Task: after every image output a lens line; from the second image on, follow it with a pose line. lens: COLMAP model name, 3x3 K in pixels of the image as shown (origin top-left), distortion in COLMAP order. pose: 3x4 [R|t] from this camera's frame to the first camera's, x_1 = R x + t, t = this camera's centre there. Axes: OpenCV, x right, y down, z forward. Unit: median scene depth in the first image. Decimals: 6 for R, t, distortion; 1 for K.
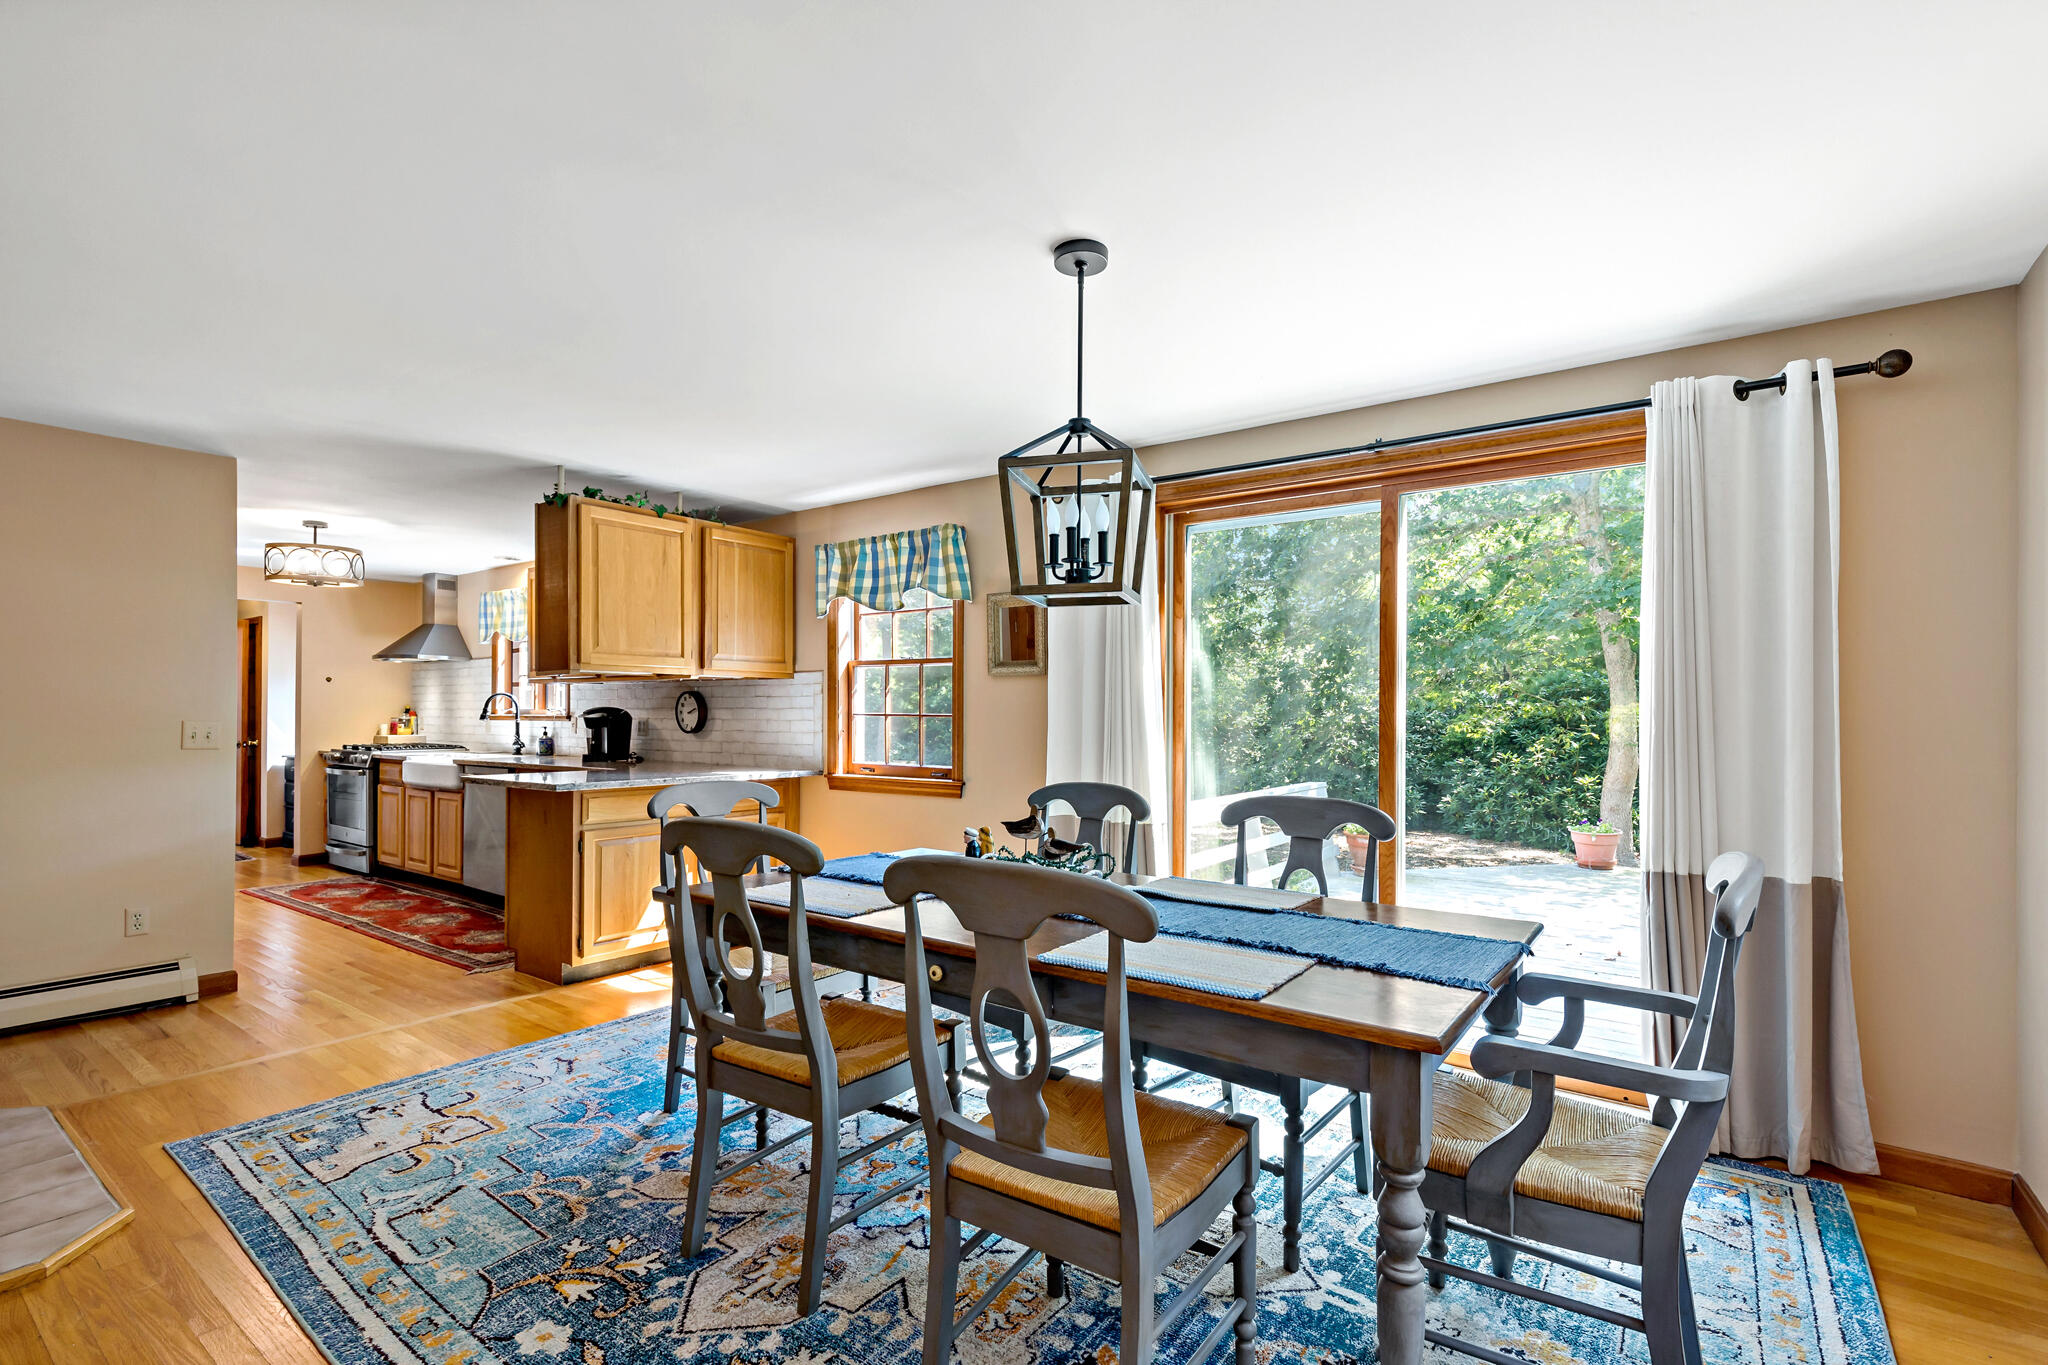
lens RADIAL K [[927.3, 0, 1036.5], [0, 927.3, 721.0], [0, 0, 1]] dist [0.007709, -0.001817]
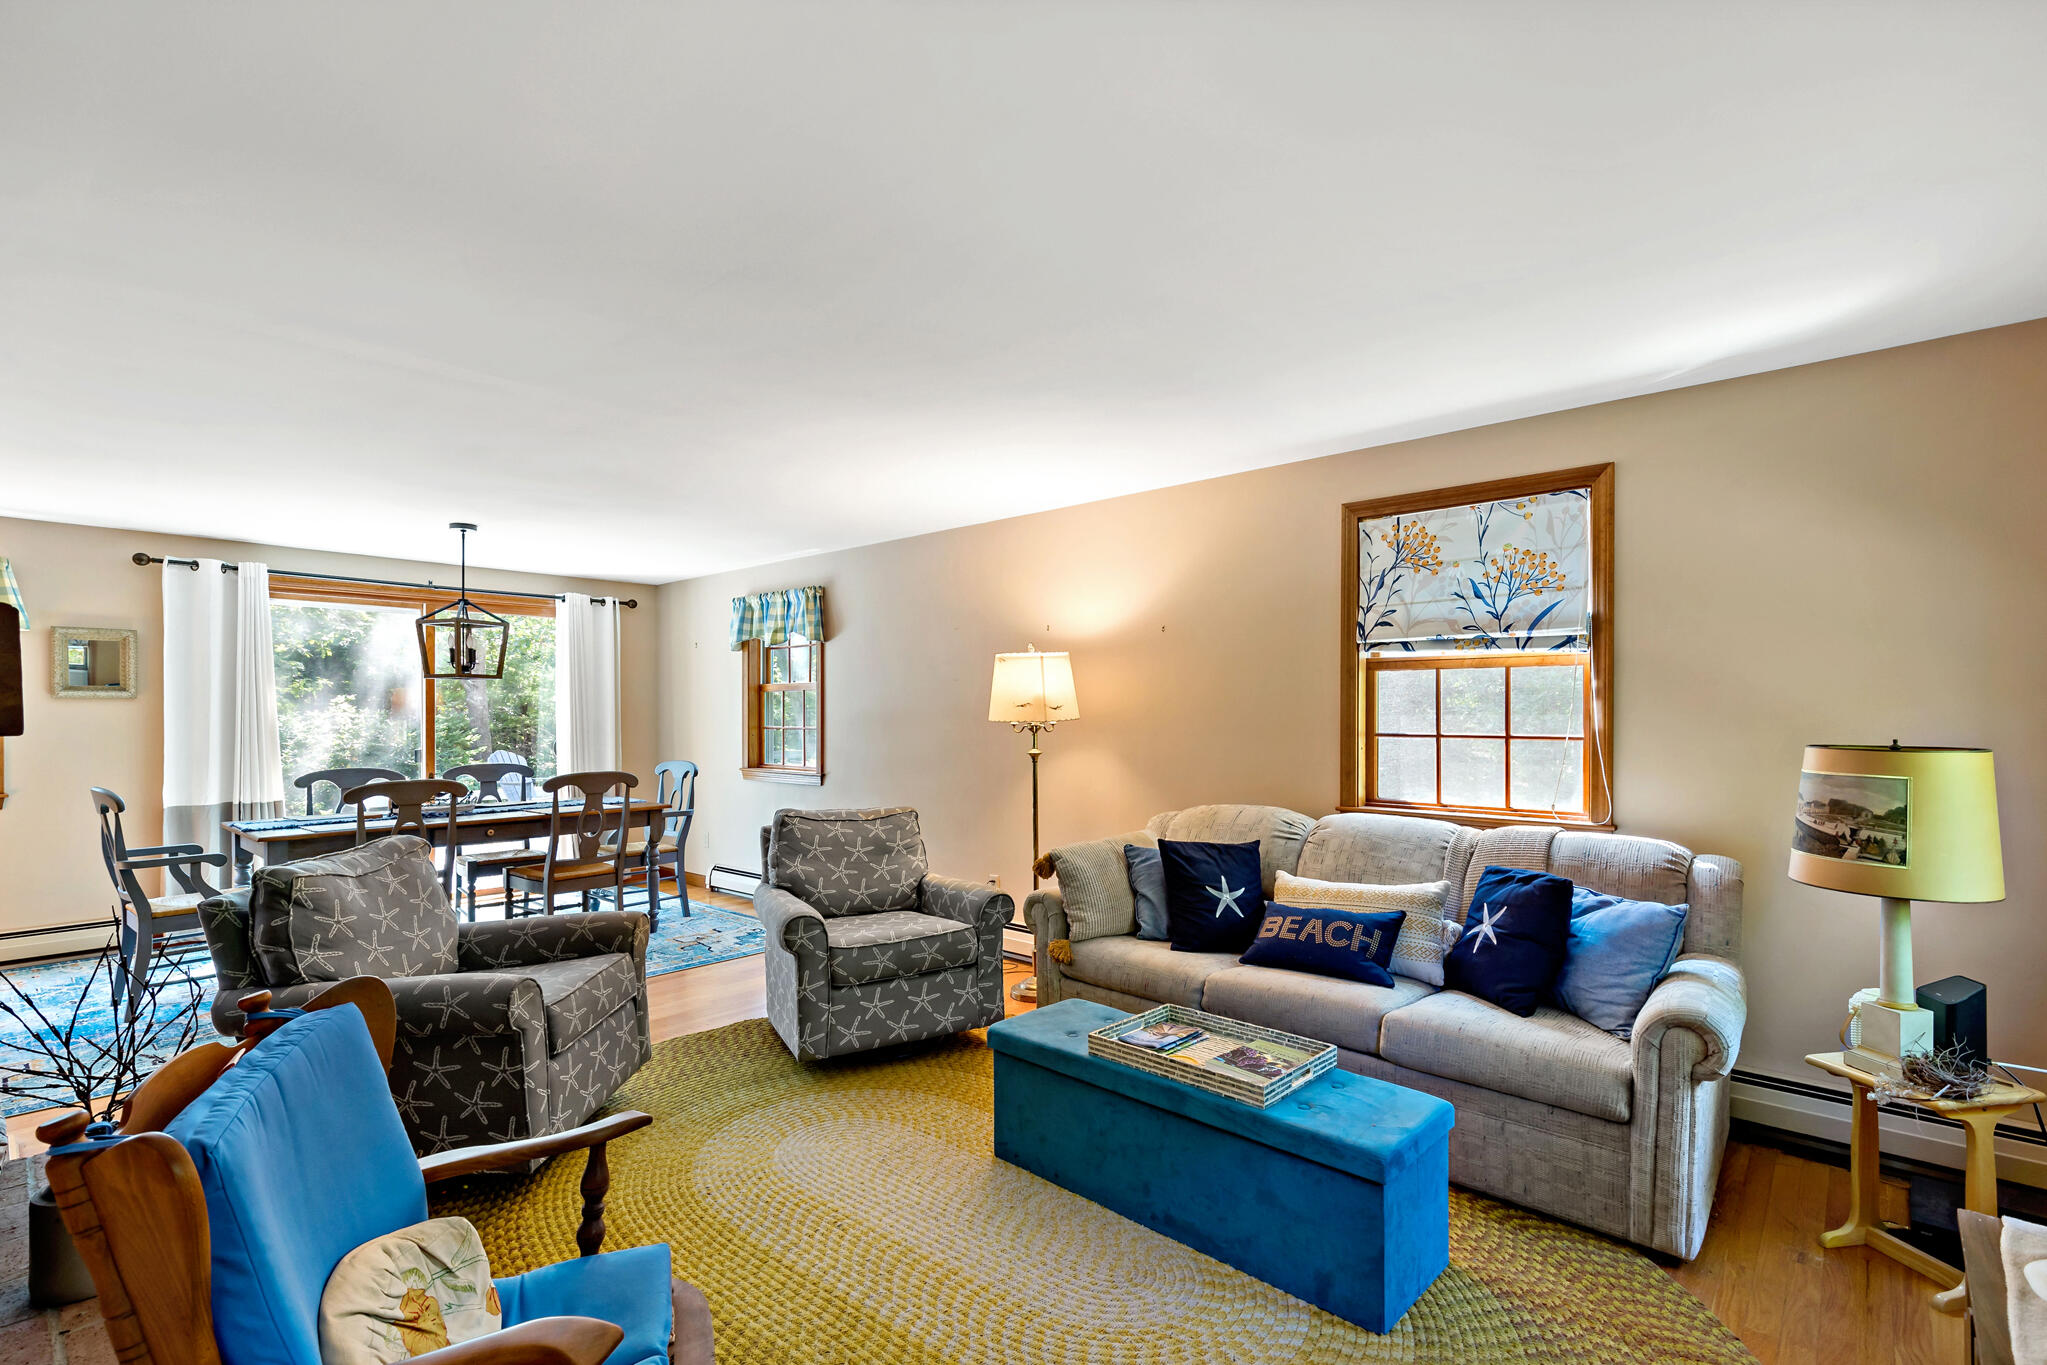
lens RADIAL K [[926.8, 0, 1036.3], [0, 926.8, 713.0], [0, 0, 1]] dist [0.007709, -0.001817]
pose [[0.100837, -0.006469, 0.994882, -0.980732], [0.008741, 0.999946, 0.005616, -0.022779], [-0.994865, 0.008130, 0.100889, -0.293795]]
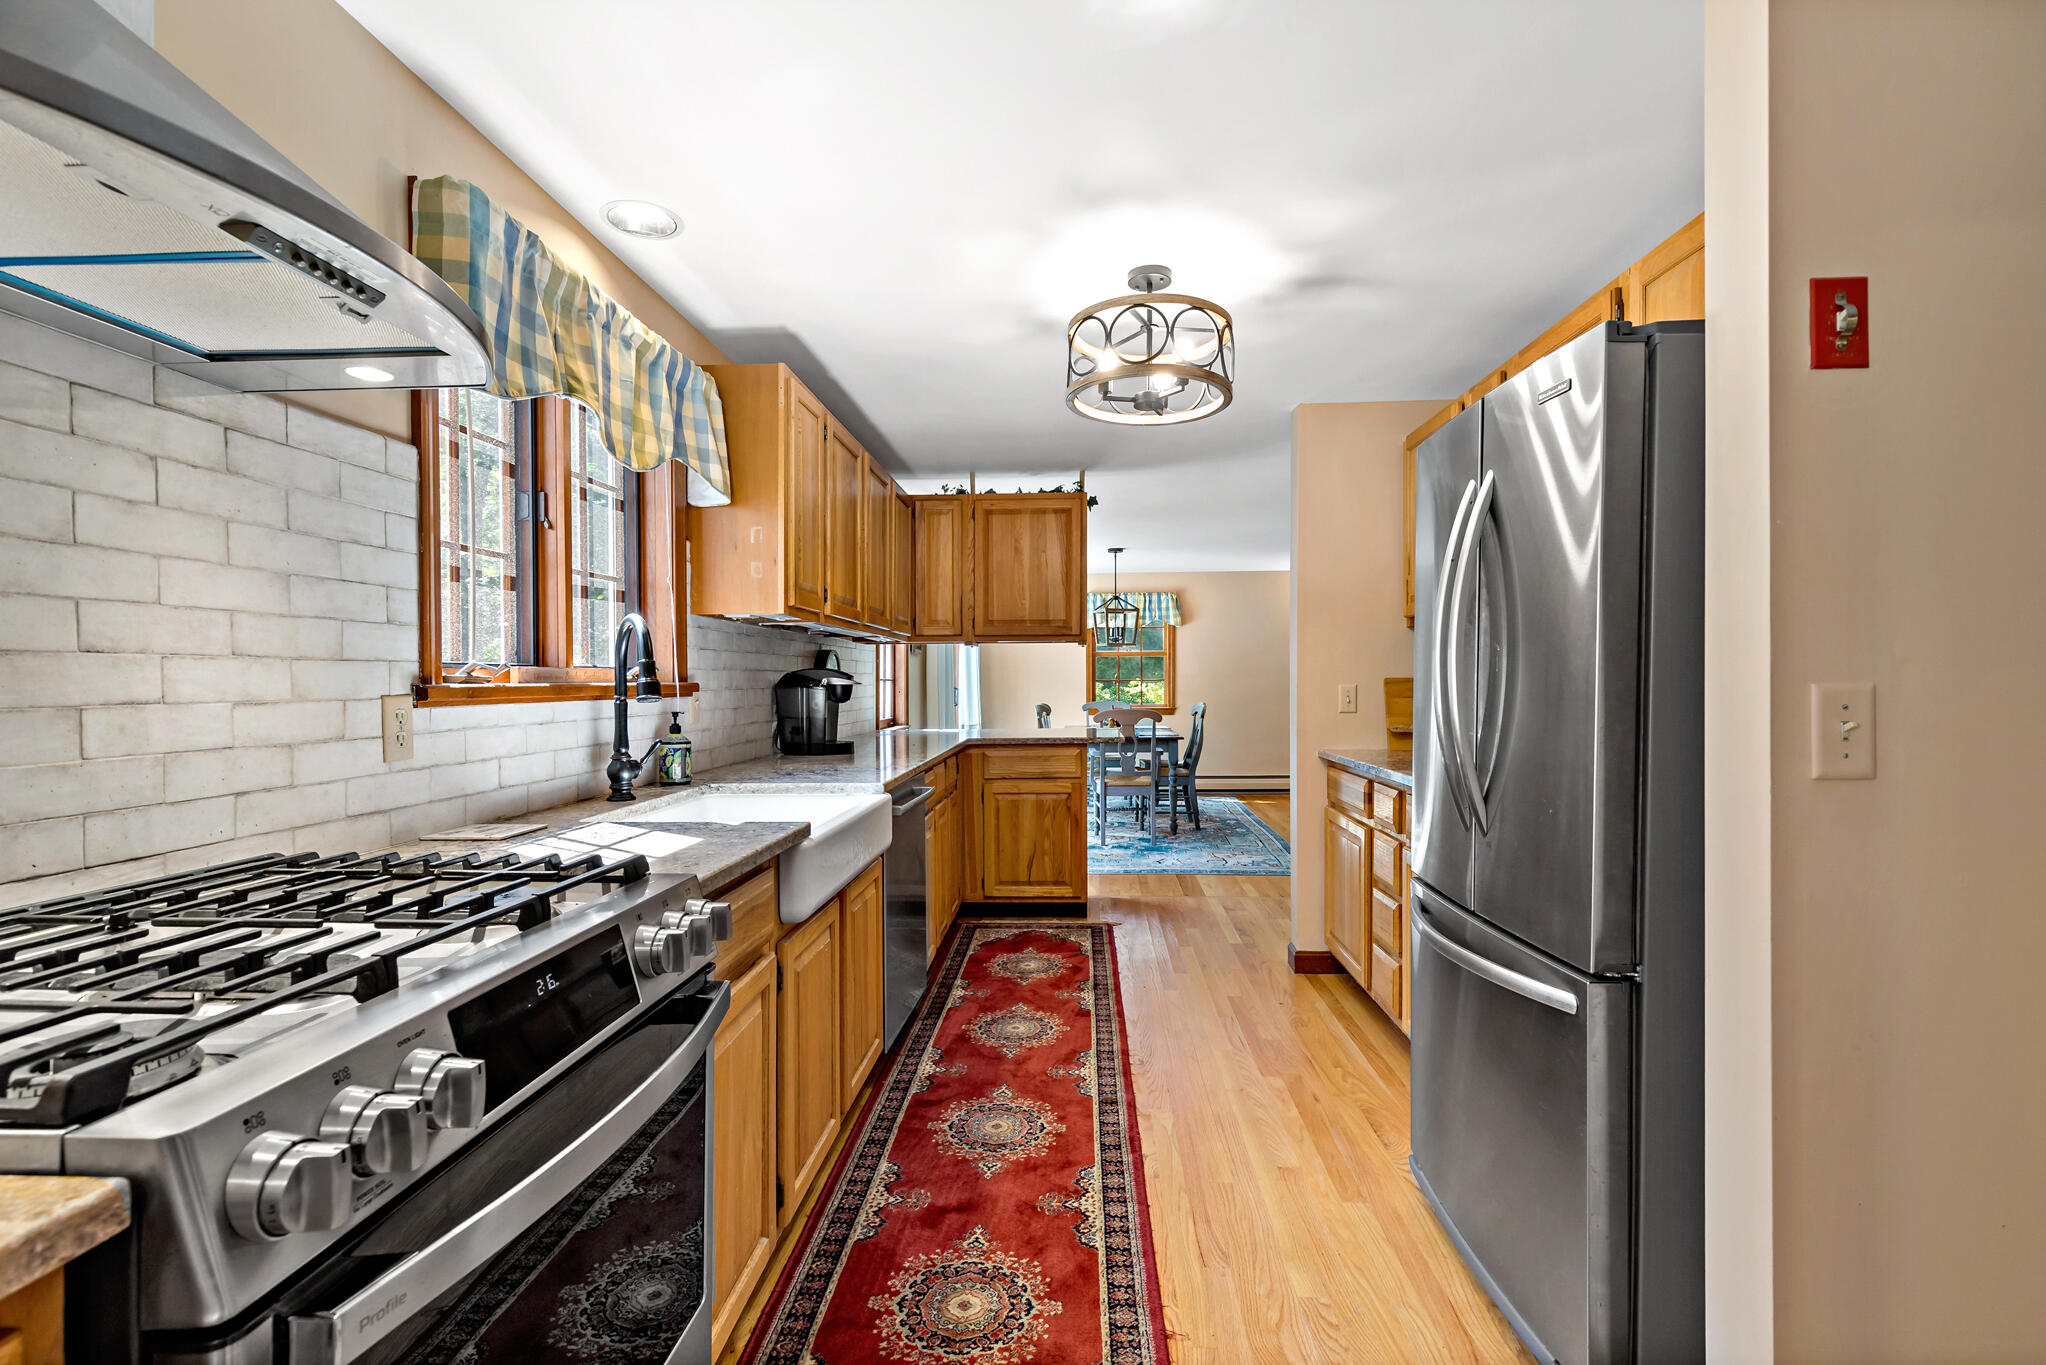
lens RADIAL K [[926.4, 0, 1029.3], [0, 926.4, 687.0], [0, 0, 1]] dist [0.007709, -0.001817]
pose [[-0.533595, -0.007371, 0.845708, -1.328705], [0.009657, 0.999844, 0.014808, -0.012575], [-0.845685, 0.016068, -0.533440, 1.511925]]
